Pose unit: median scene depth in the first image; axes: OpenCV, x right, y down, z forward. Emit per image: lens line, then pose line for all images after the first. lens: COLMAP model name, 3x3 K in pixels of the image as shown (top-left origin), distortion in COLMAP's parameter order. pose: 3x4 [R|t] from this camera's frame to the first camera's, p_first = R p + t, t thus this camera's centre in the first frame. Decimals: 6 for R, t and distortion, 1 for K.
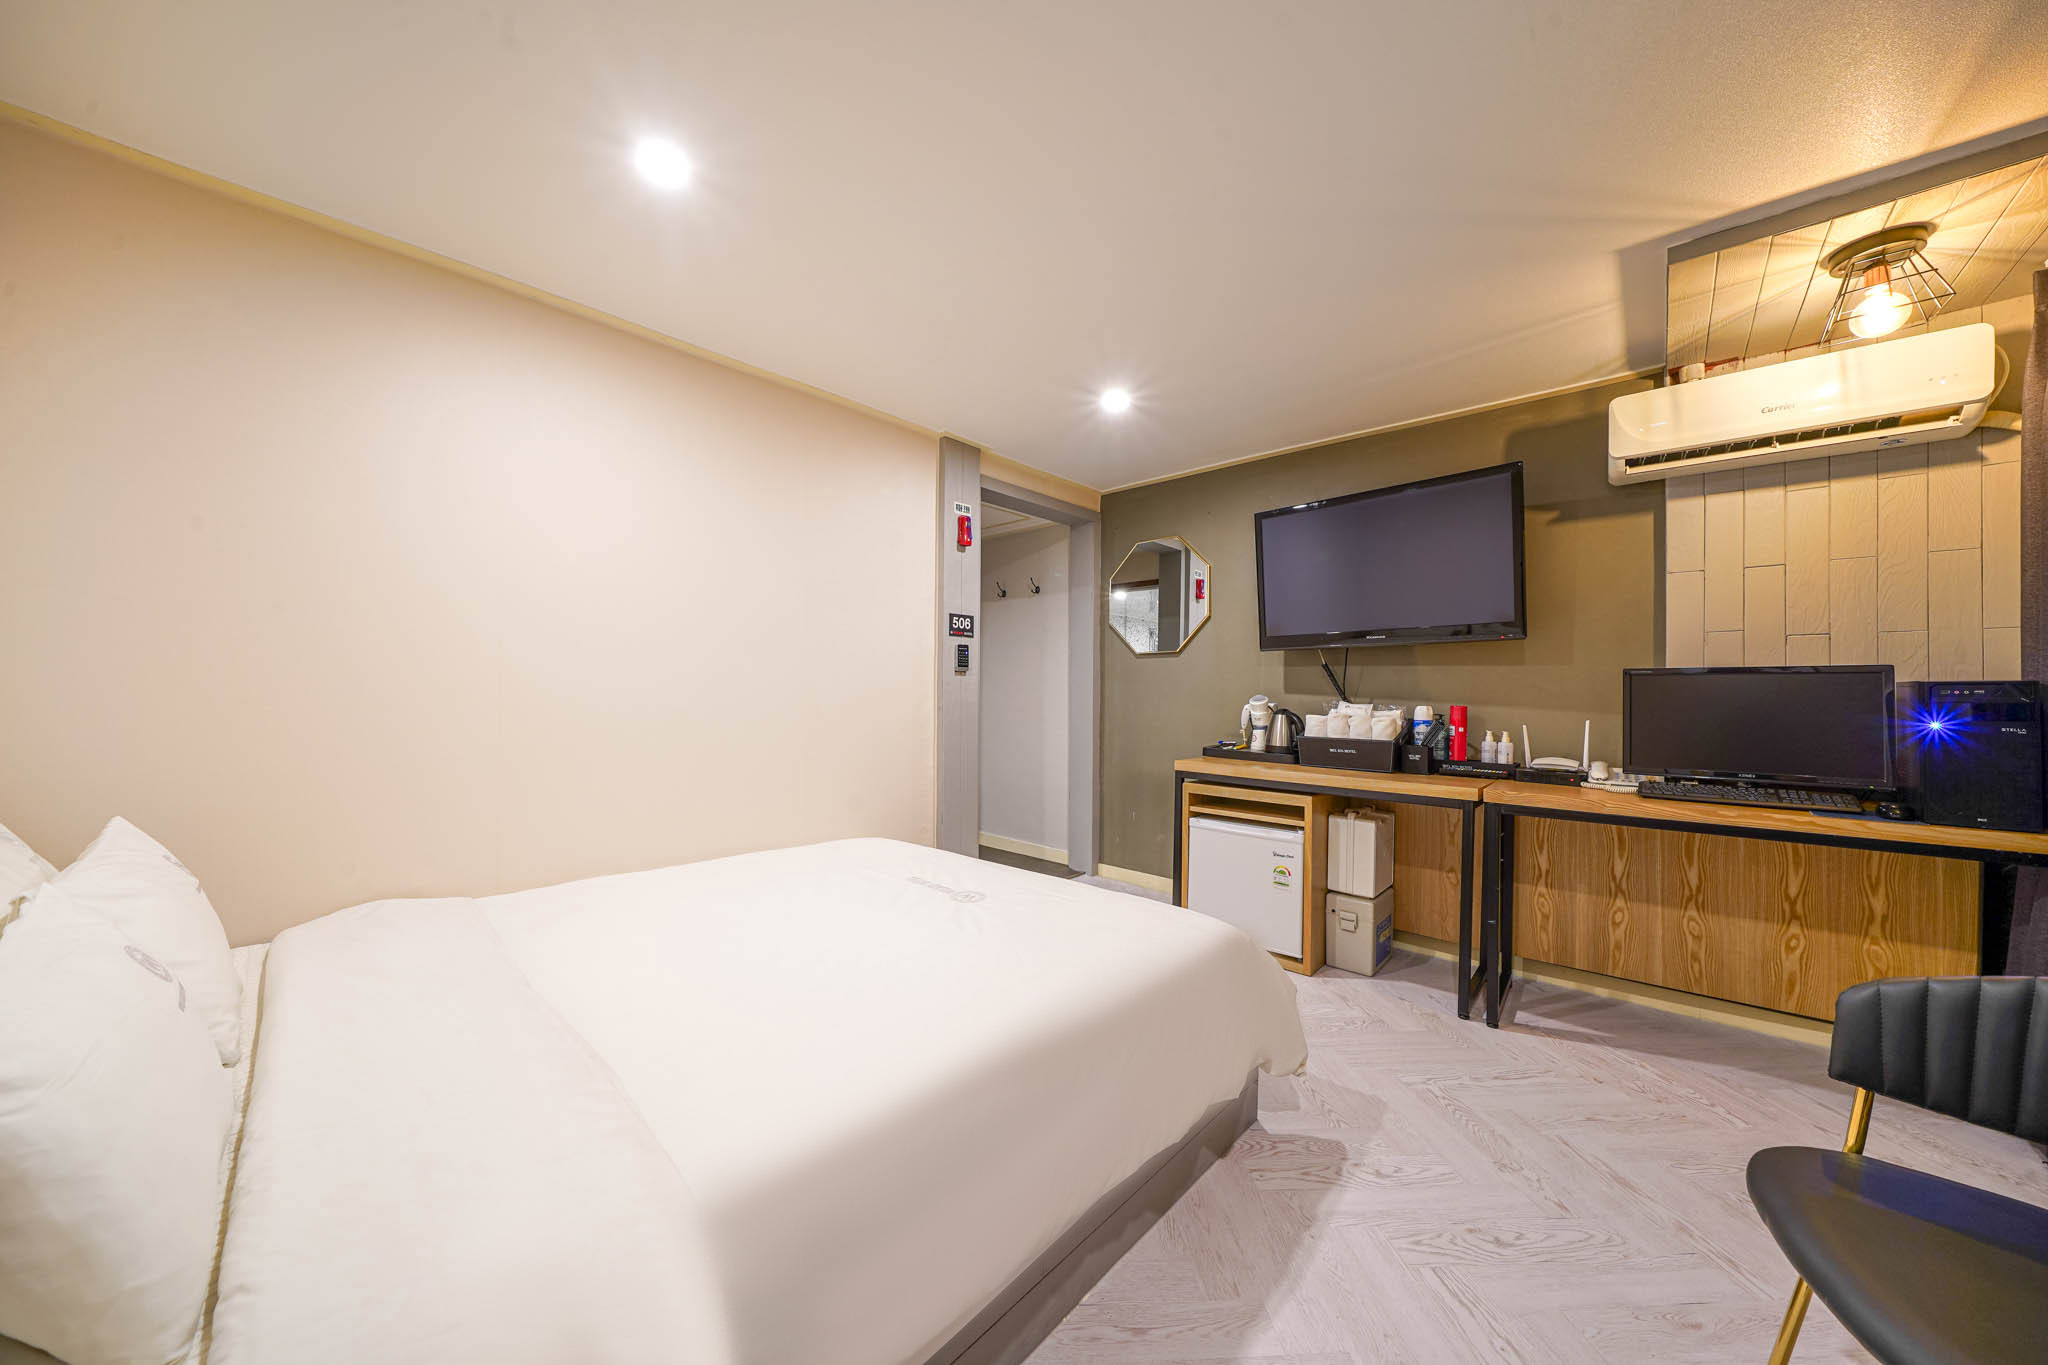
lens RADIAL K [[698.5, 0, 1021.4], [0, 698.5, 682.2], [0, 0, 1]] dist [-0.002990, -0.000030]
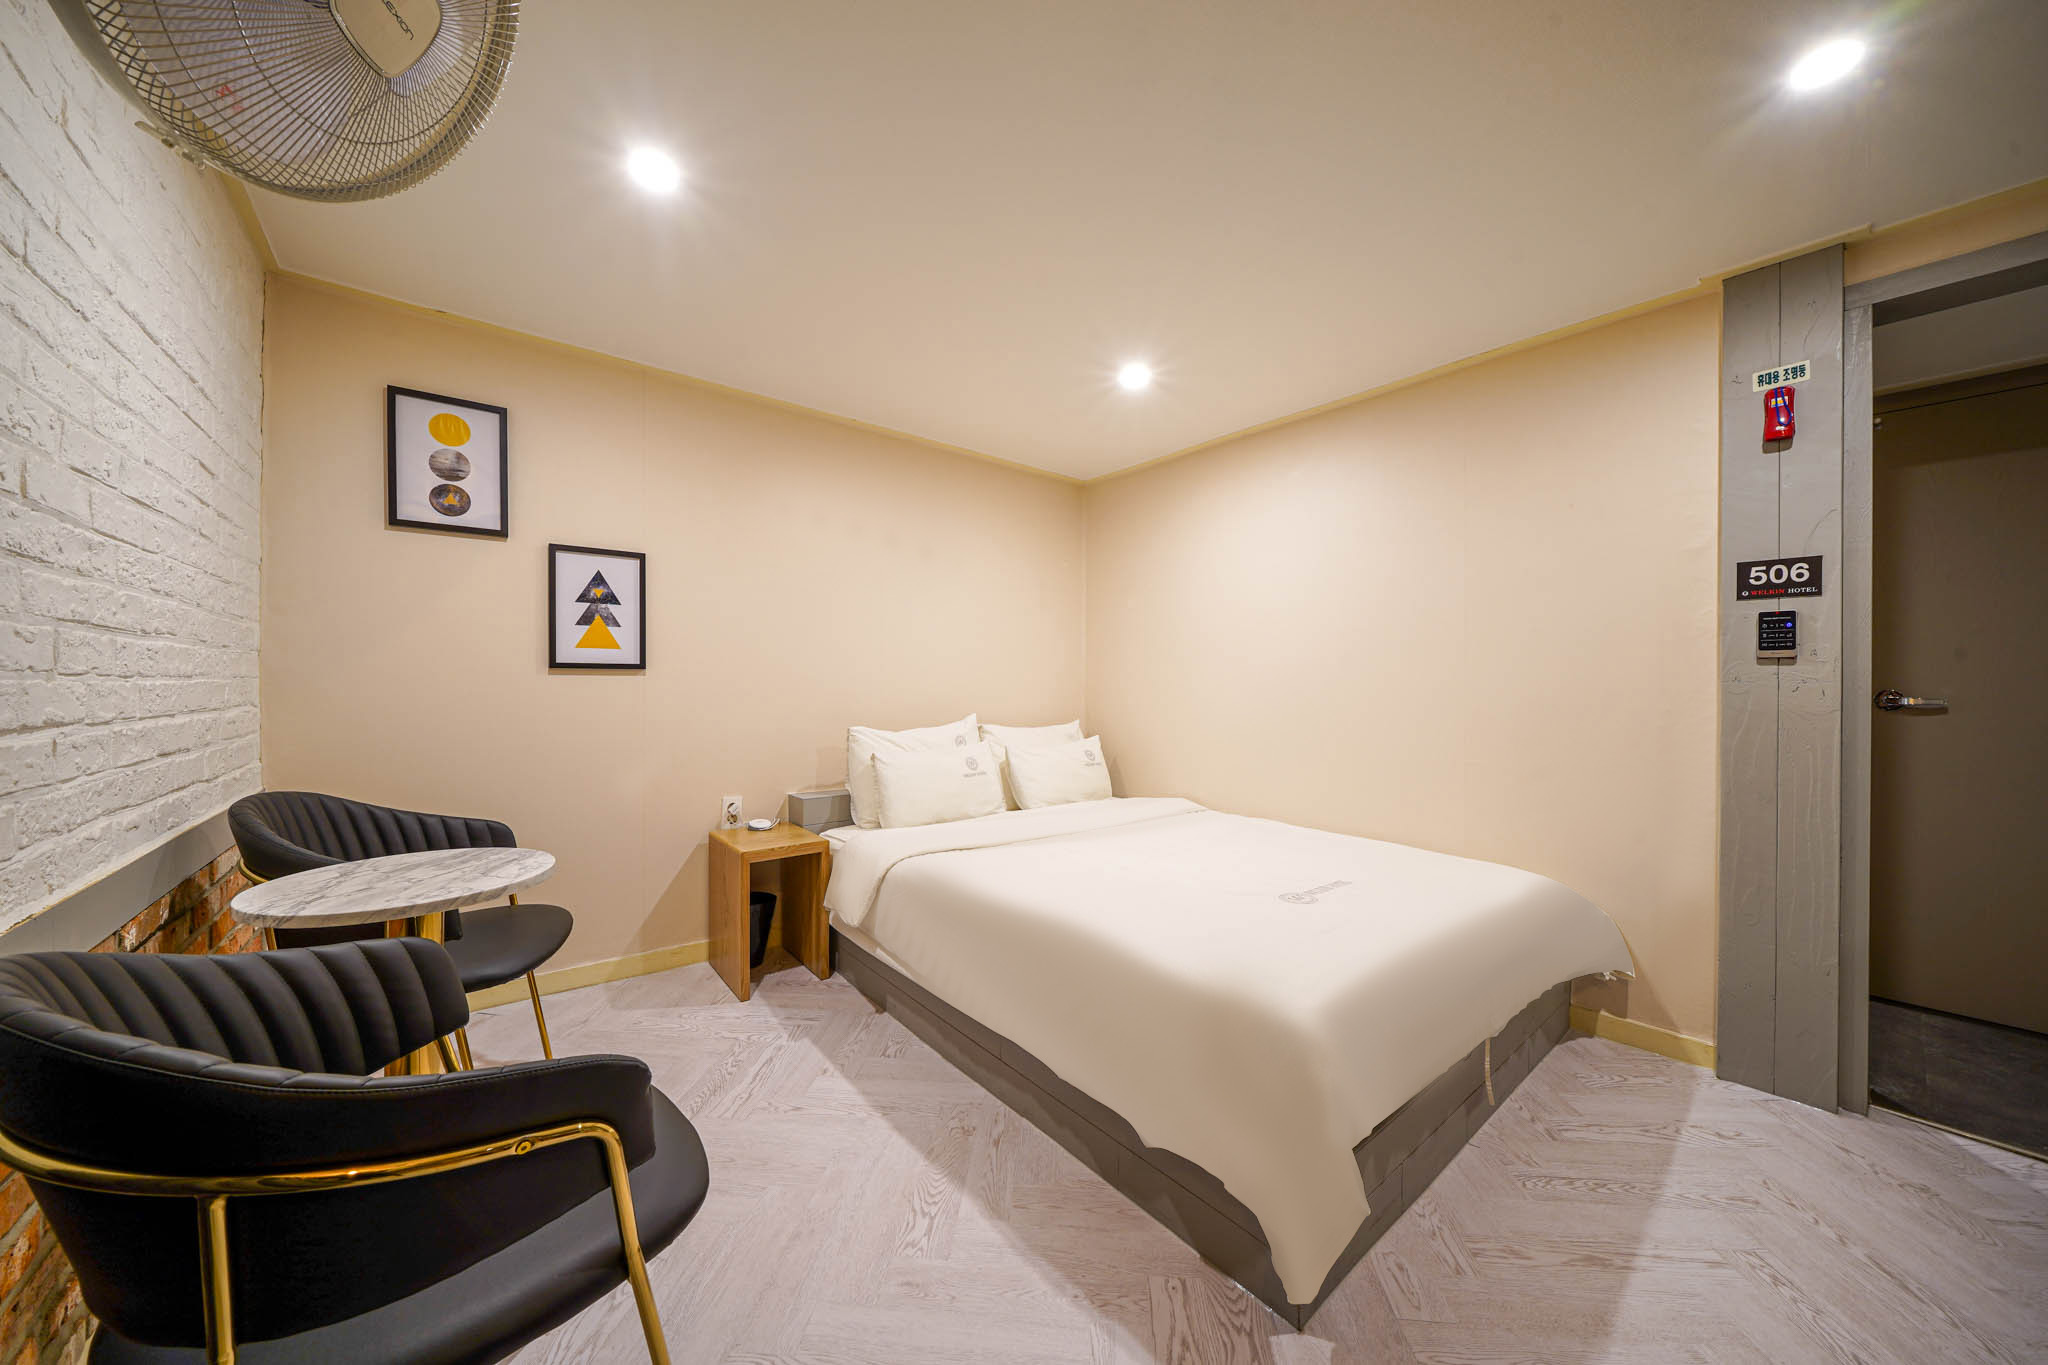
lens RADIAL K [[698.5, 0, 1024.7], [0, 698.5, 684.5], [0, 0, 1]] dist [-0.002990, -0.000030]
pose [[-0.139336, -0.010117, -0.990193, 1.016316], [0.000633, 0.999947, -0.010306, 0.021492], [0.990245, -0.002062, -0.139322, 0.821935]]
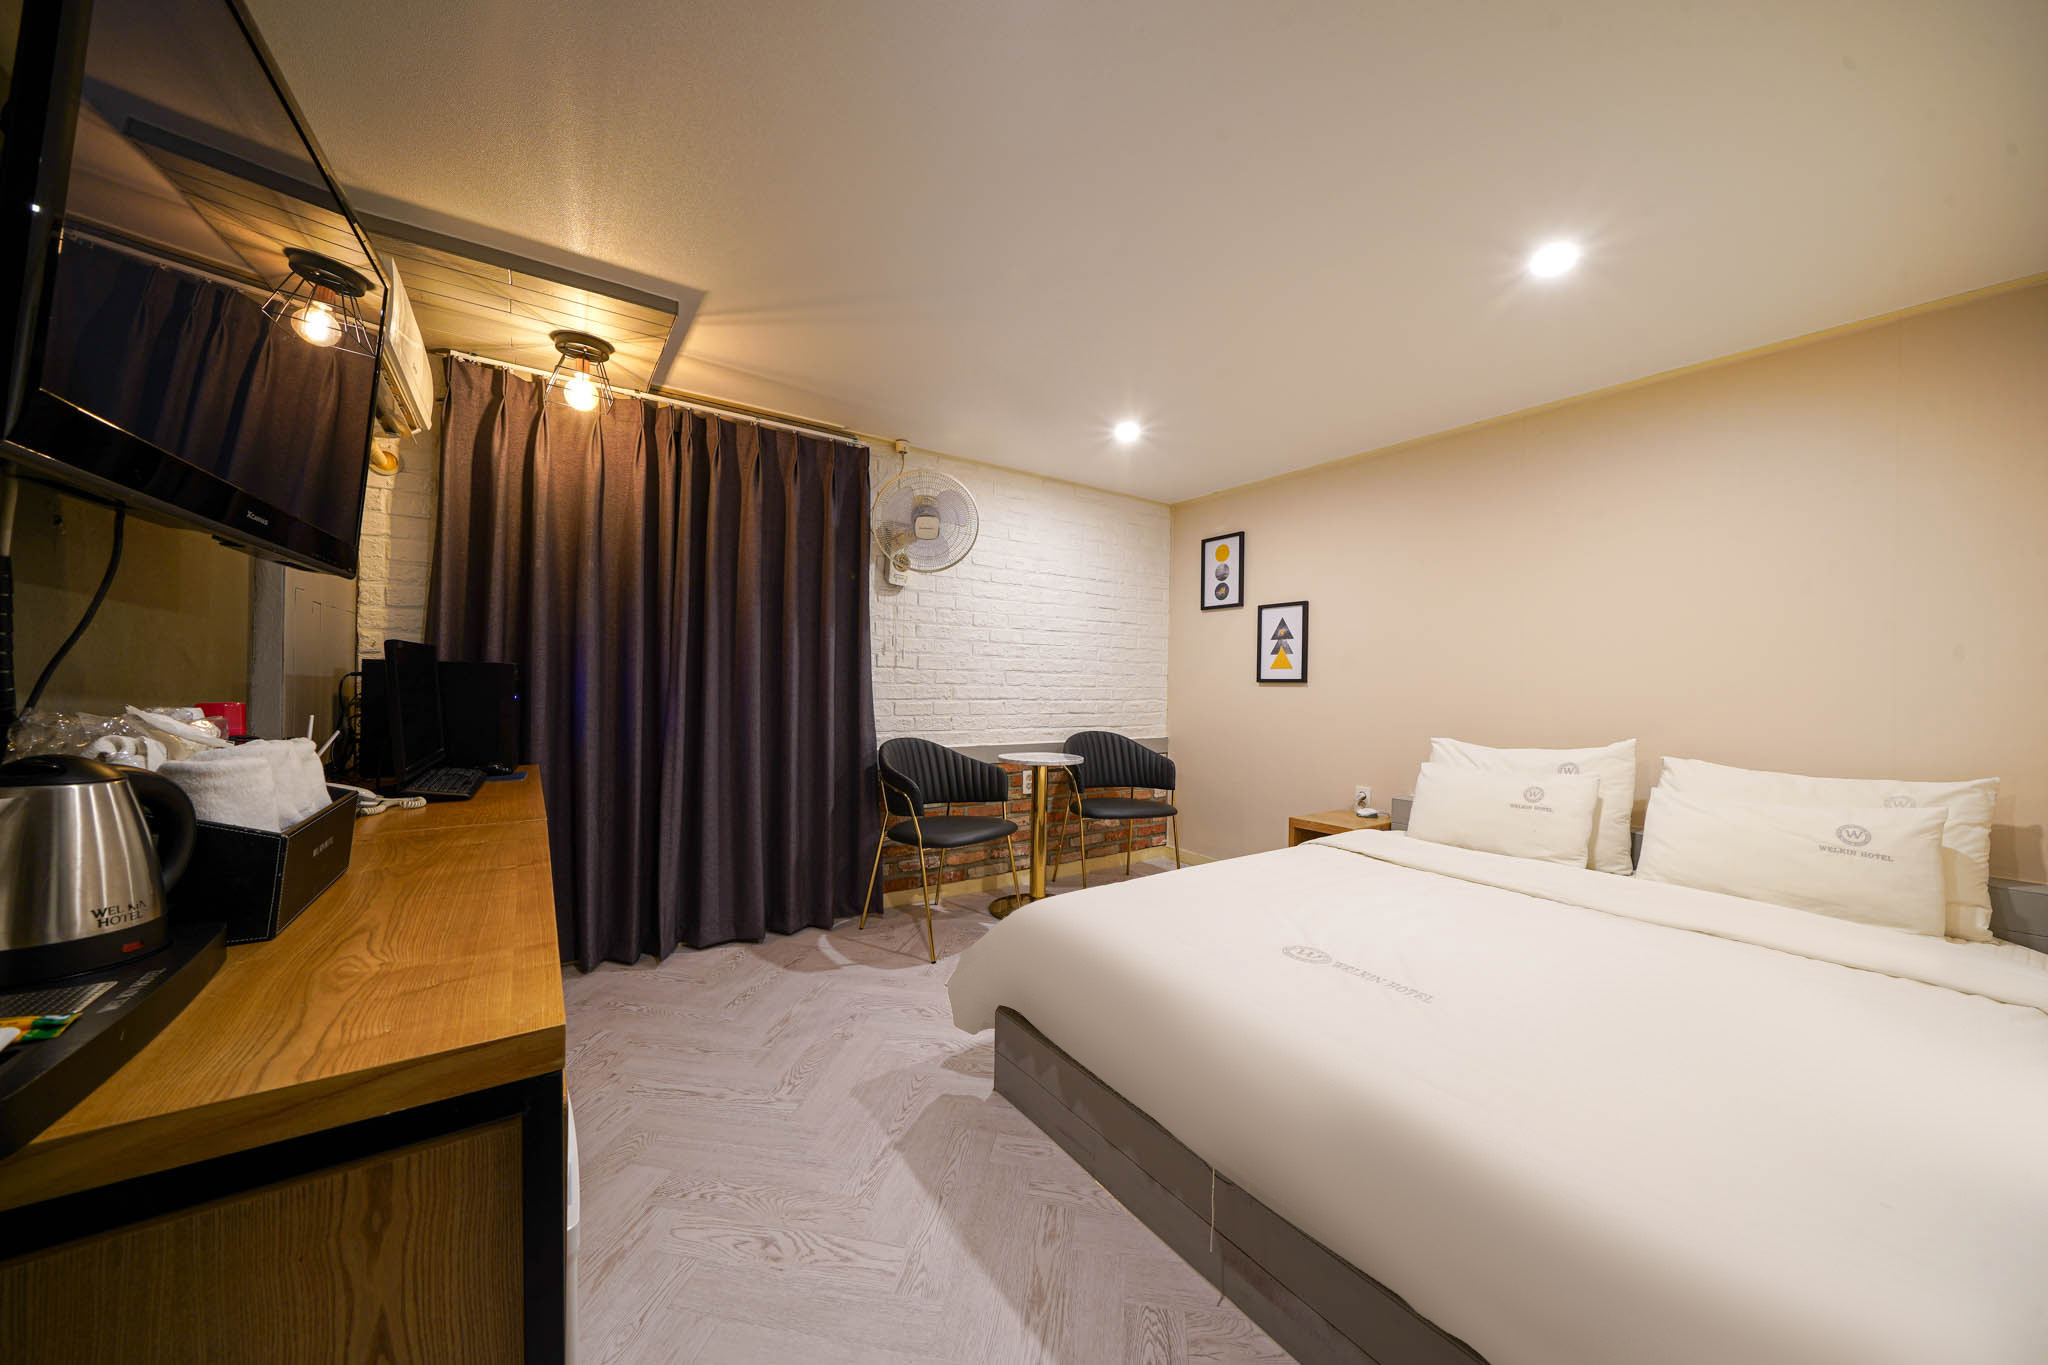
lens RADIAL K [[698.5, 0, 1008.1], [0, 698.5, 684.0], [0, 0, 1]] dist [-0.002990, -0.000030]
pose [[-0.971794, -0.026605, 0.234327, 0.083786], [-0.028739, 0.999571, -0.005694, 0.015942], [-0.234075, -0.012267, -0.972141, 2.002265]]
